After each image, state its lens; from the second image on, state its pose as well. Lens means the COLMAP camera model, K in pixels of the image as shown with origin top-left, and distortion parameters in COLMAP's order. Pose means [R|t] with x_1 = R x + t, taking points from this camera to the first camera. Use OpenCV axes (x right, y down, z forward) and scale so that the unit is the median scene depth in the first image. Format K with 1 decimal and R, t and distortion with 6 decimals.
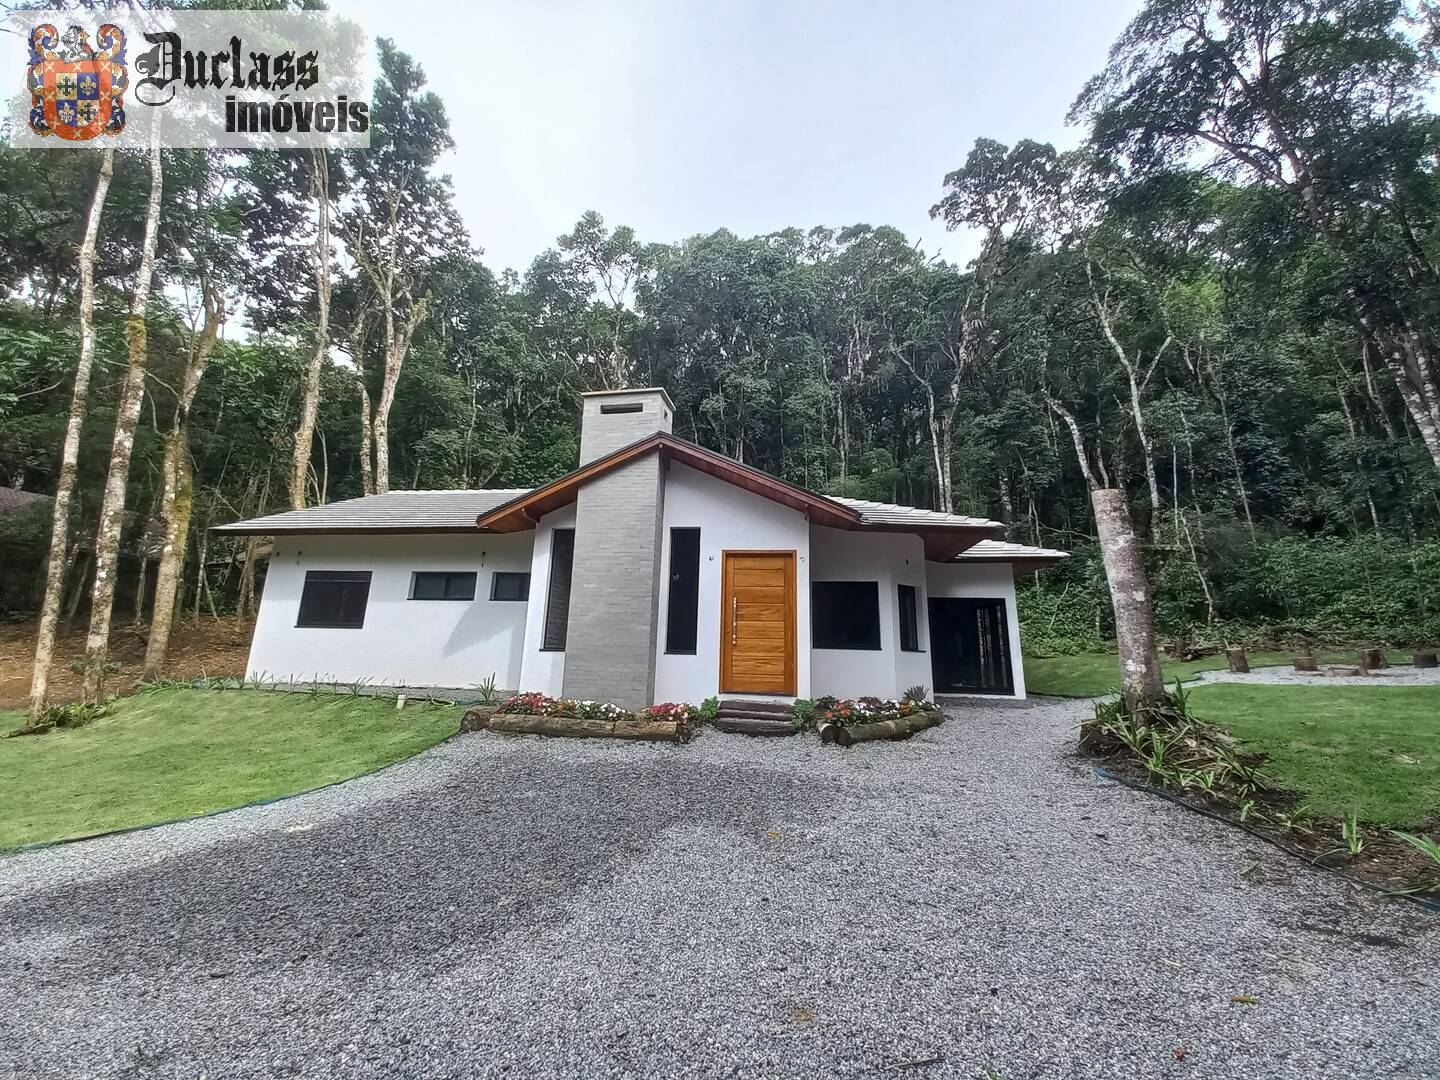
lens RADIAL K [[558.0, 0, 718.4], [0, 558.0, 526.2], [0, 0, 1]] dist [0.023550, -0.015384]
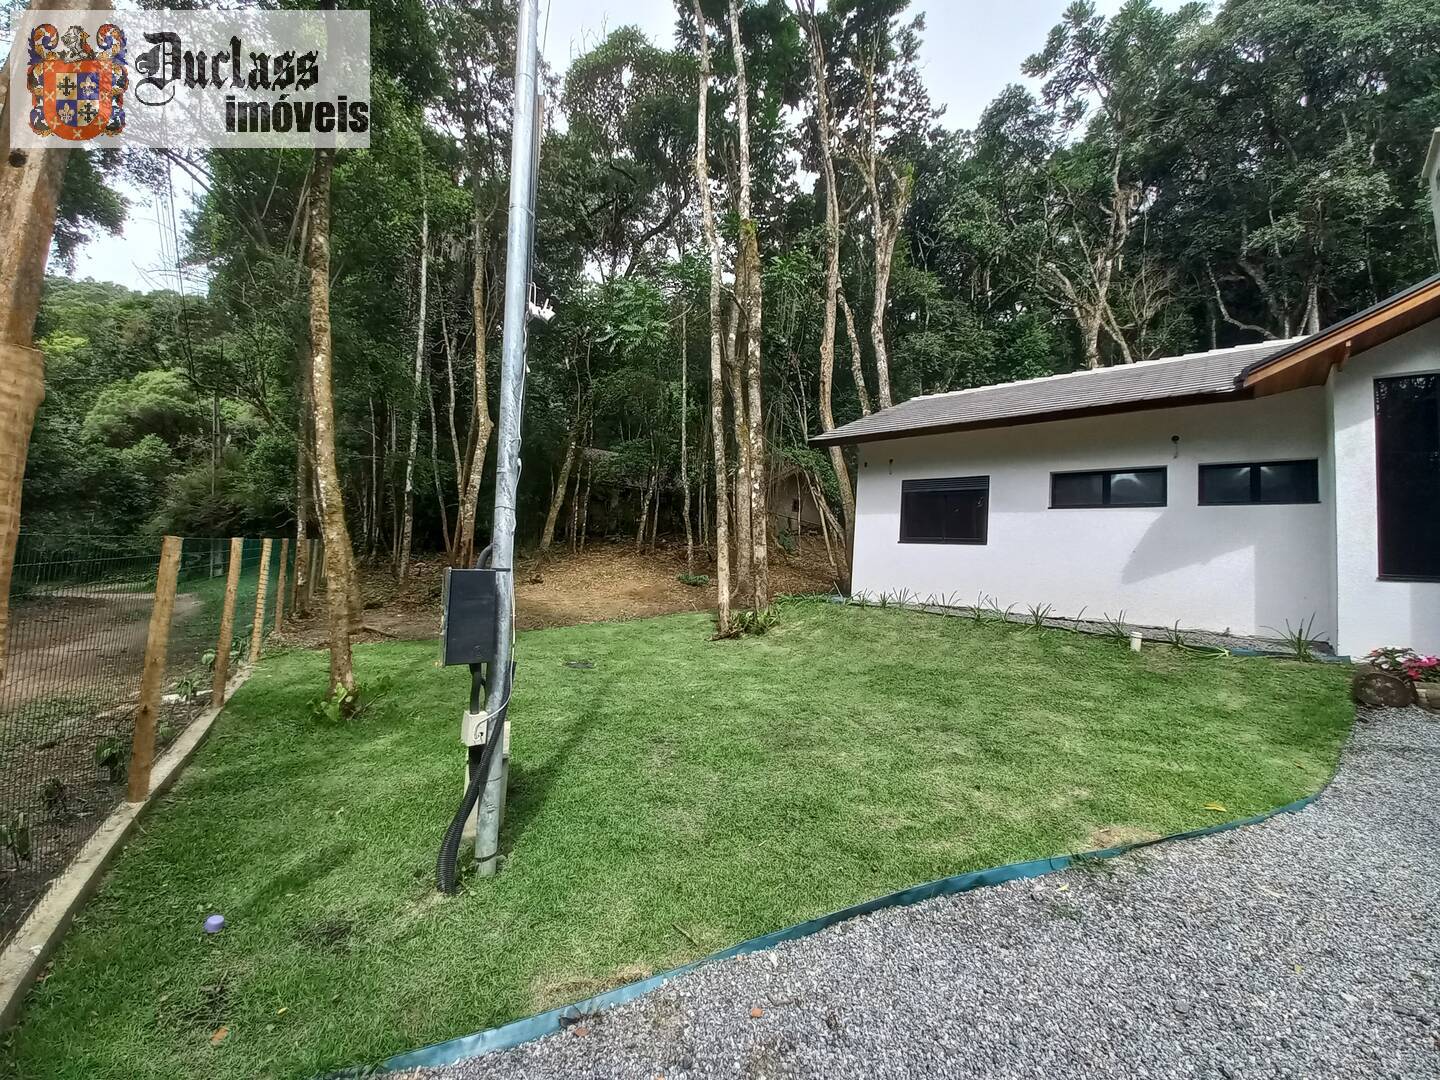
lens RADIAL K [[558.0, 0, 718.4], [0, 558.0, 526.2], [0, 0, 1]] dist [0.023550, -0.015384]
pose [[0.826666, -0.010464, -0.562596, -0.305684], [0.075759, 0.992793, 0.092853, 0.030389], [0.557570, -0.119380, 0.821501, 0.068326]]
